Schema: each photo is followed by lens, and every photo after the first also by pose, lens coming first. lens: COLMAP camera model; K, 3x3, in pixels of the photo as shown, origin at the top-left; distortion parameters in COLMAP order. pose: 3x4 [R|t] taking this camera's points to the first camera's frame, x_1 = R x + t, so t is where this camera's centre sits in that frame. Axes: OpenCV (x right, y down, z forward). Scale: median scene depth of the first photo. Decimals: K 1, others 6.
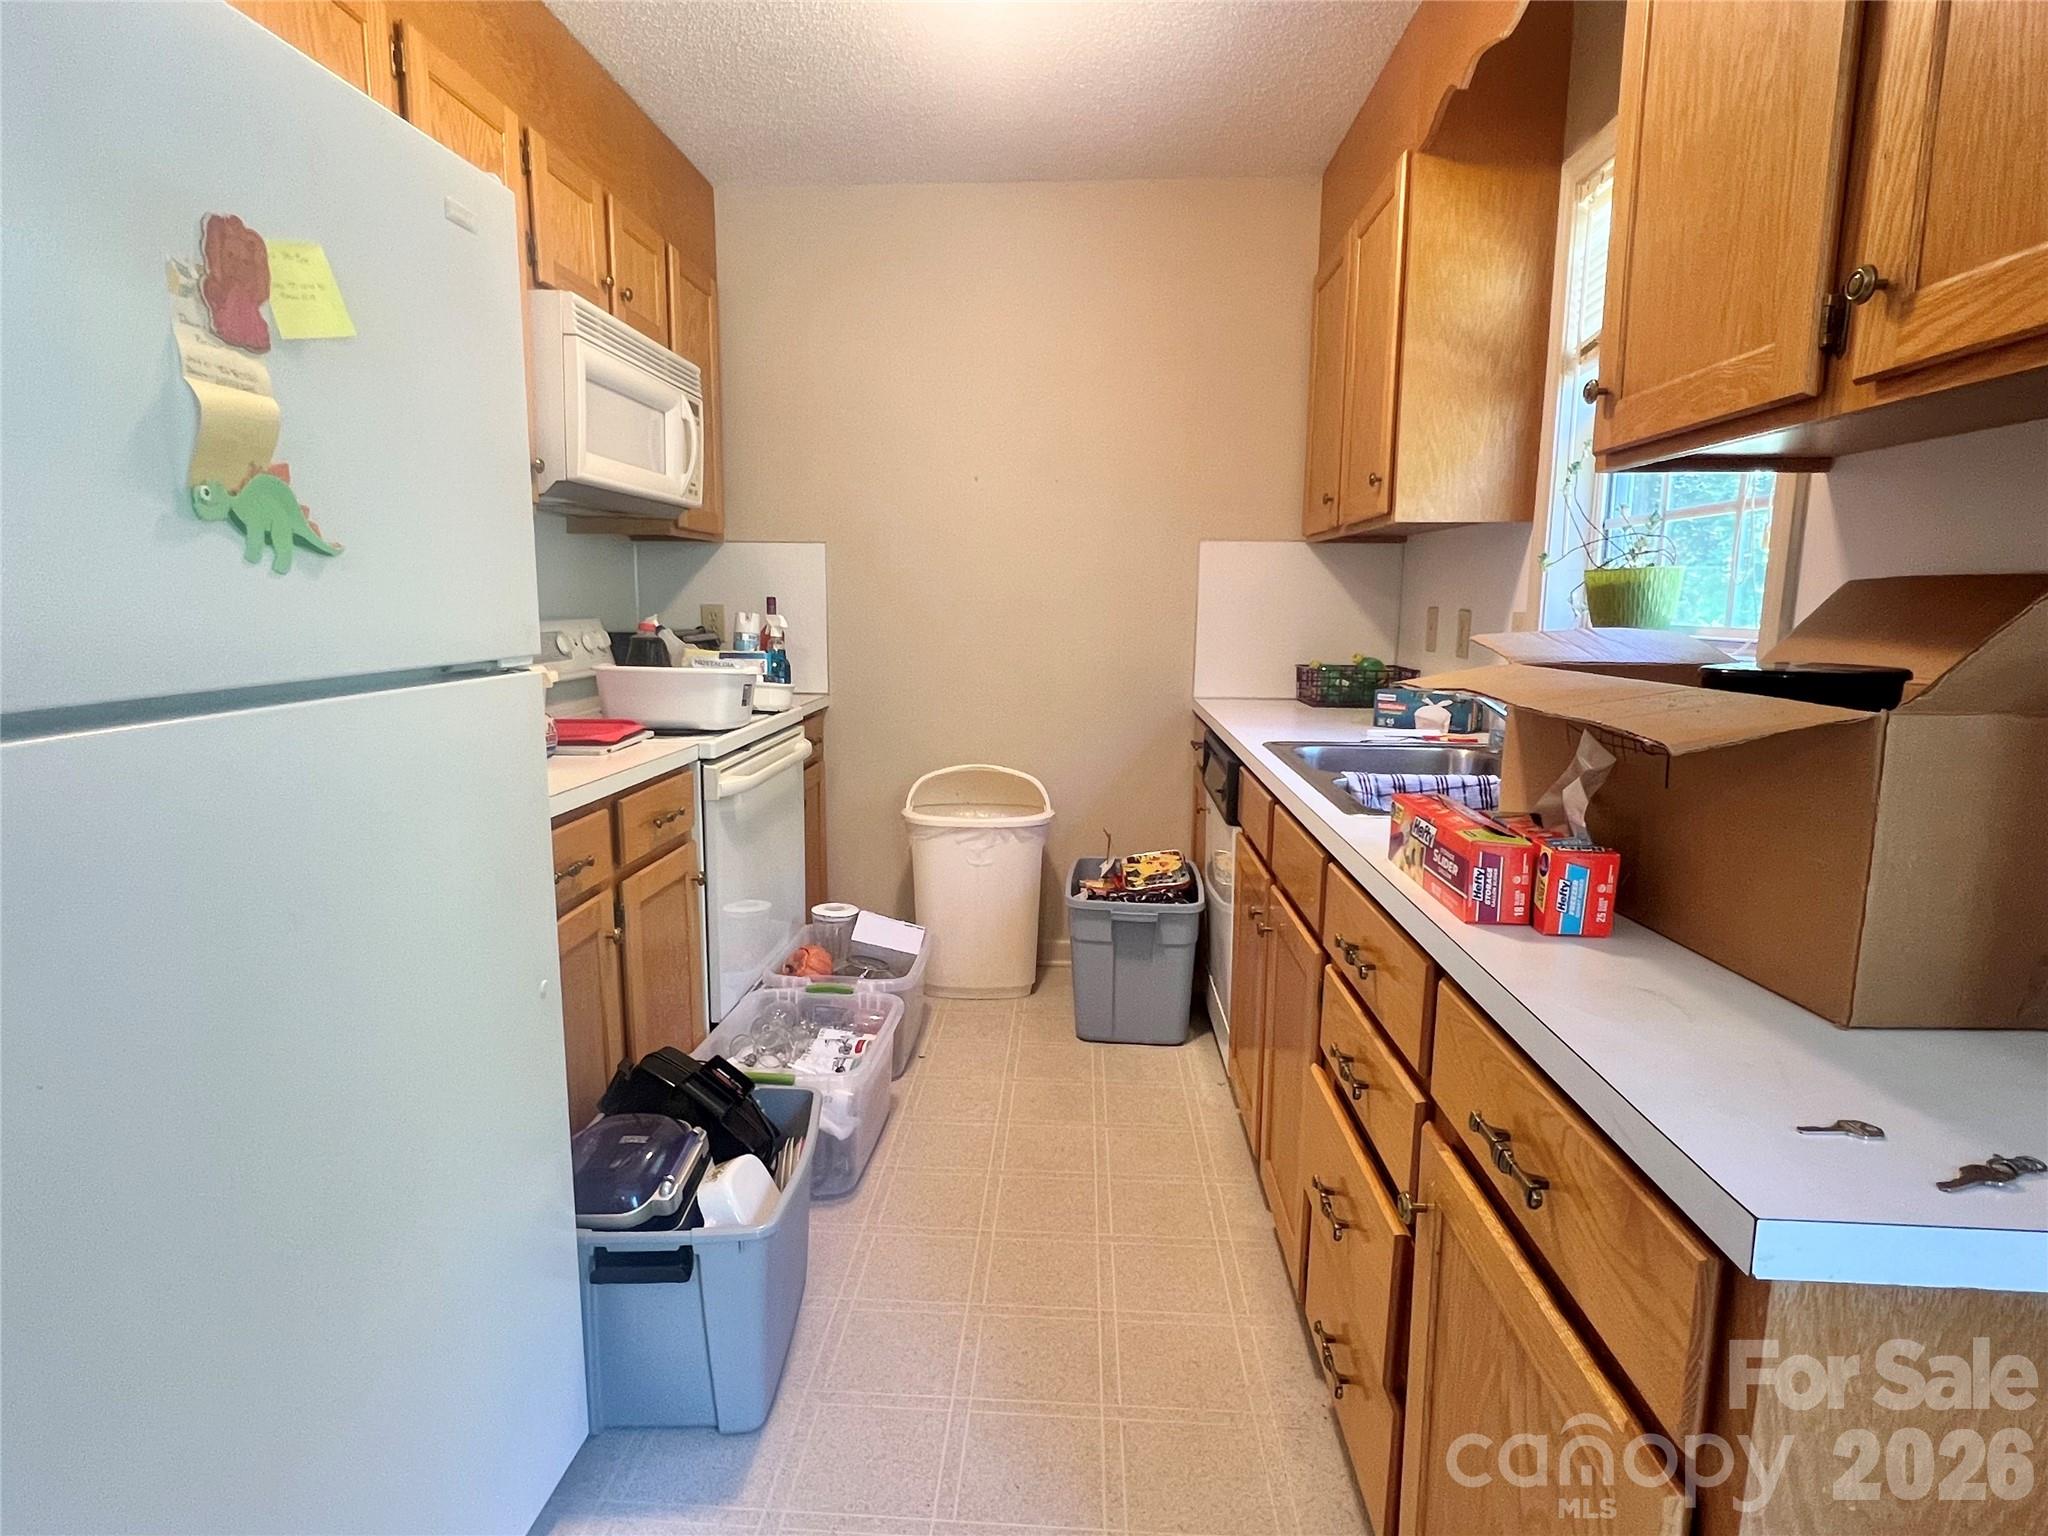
lens RADIAL K [[1141.9, 0, 979.5], [0, 1141.9, 765.7], [0, 0, 1]] dist [-0.000991, -0.002675]
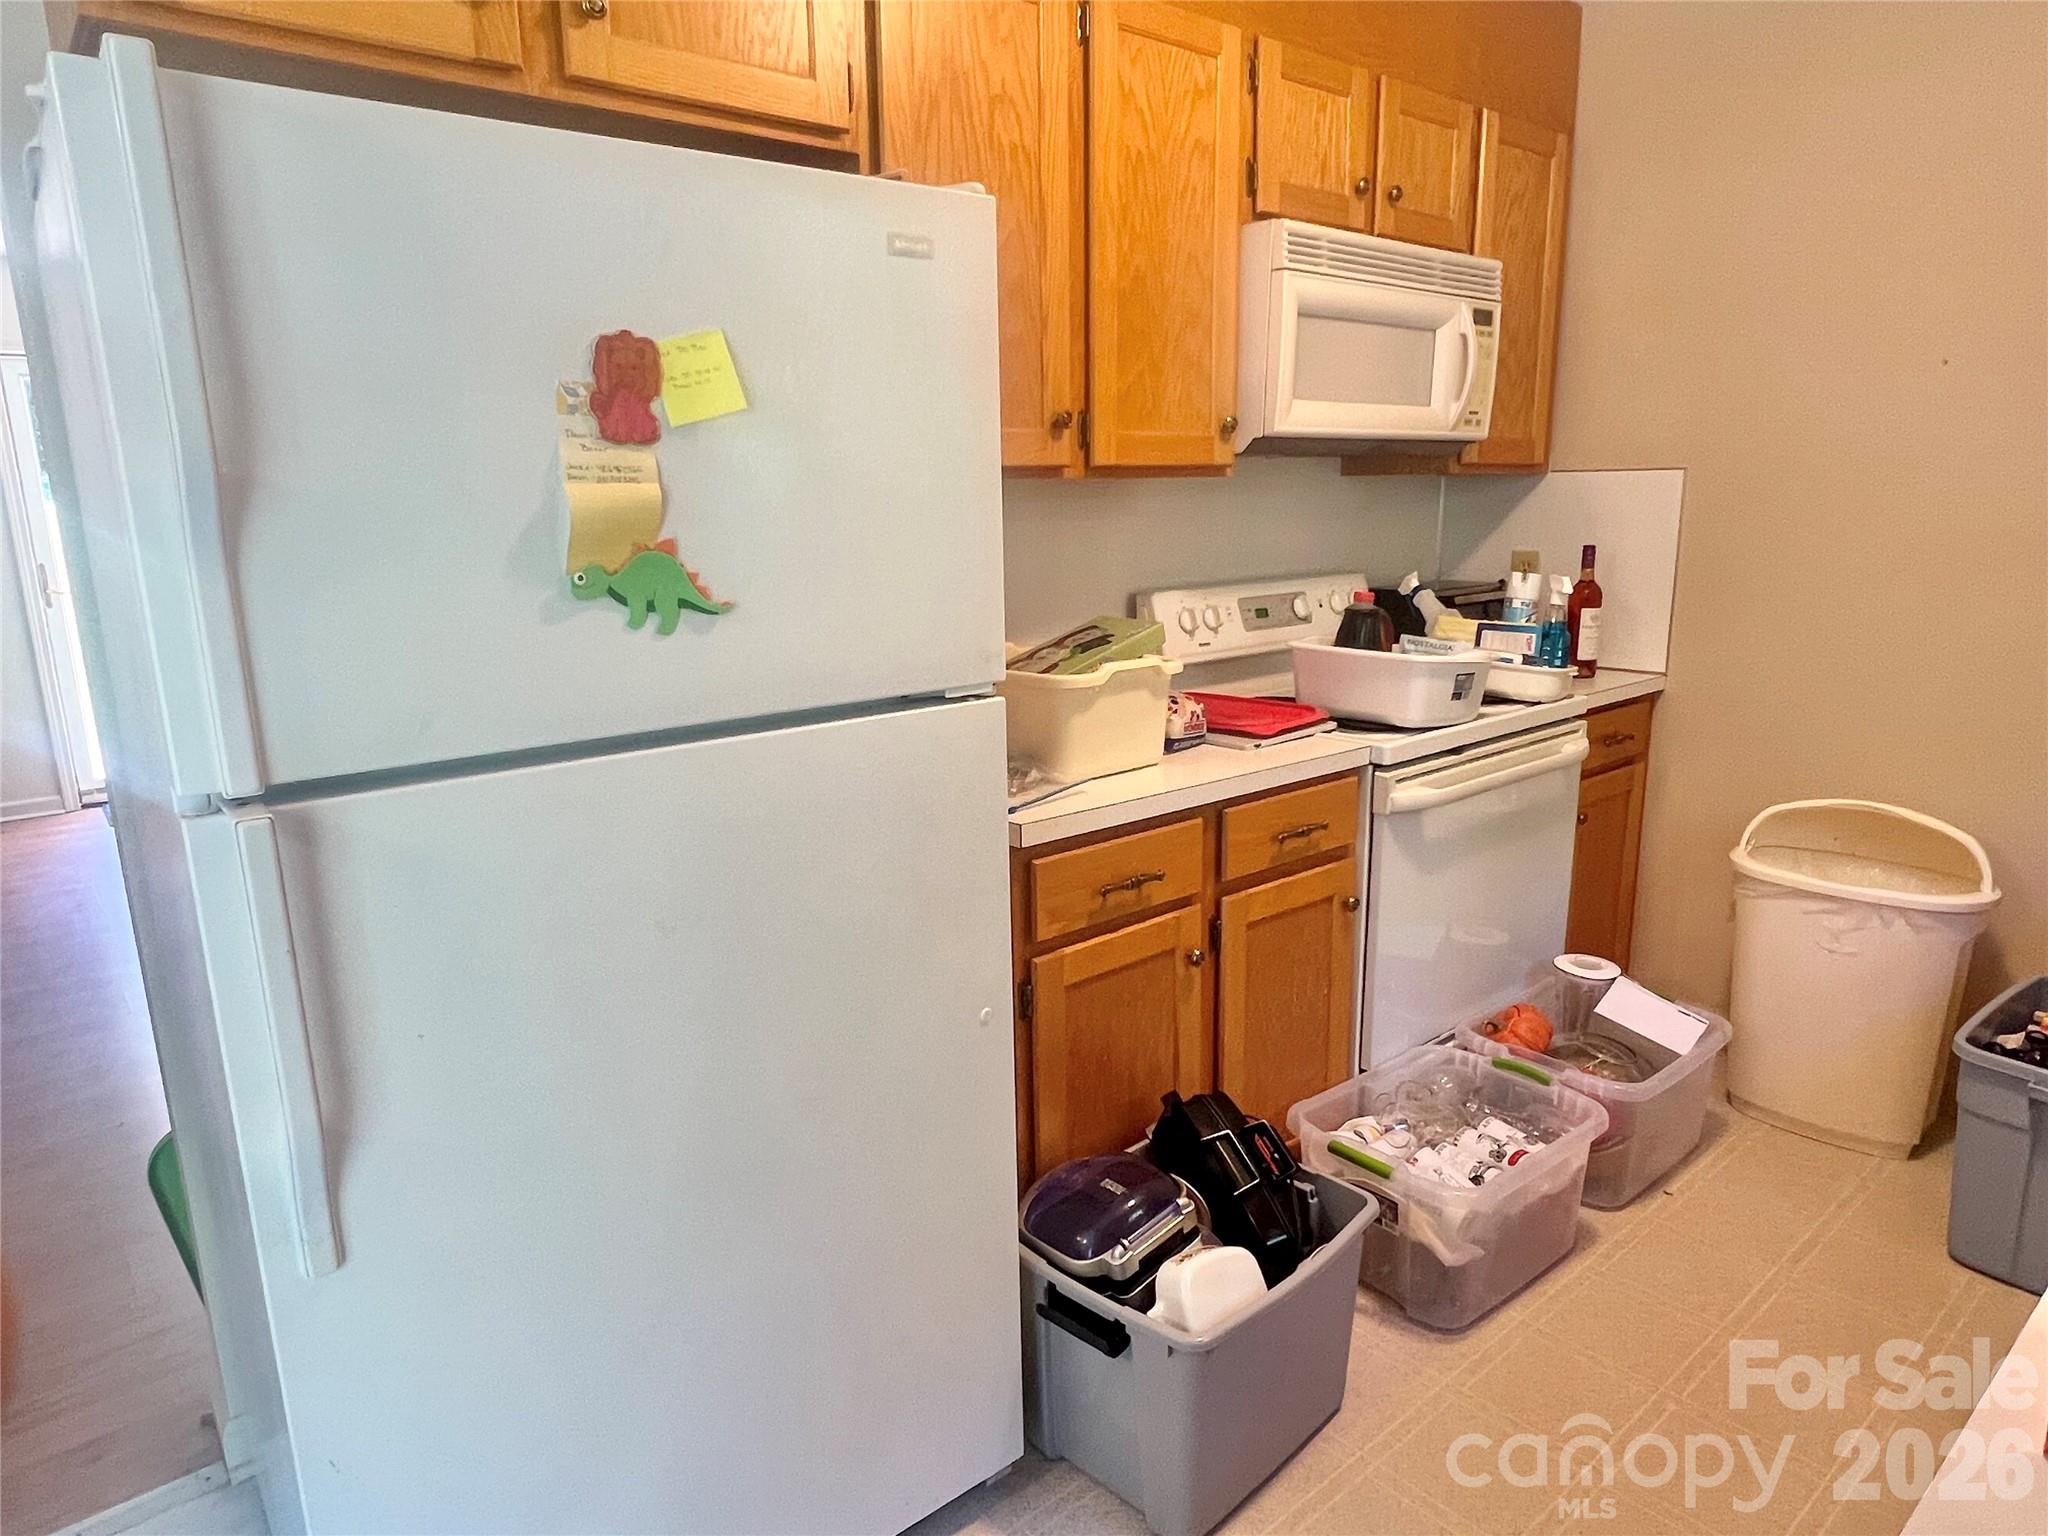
lens RADIAL K [[1256.8, 0, 966.4], [0, 1256.8, 764.5], [0, 0, 1]] dist [-0.001442, -0.001717]
pose [[0.682196, 0.130132, -0.719496, 0.222442], [-0.074842, 0.991294, 0.108329, -0.084925], [0.727329, -0.020053, 0.685996, 0.150120]]
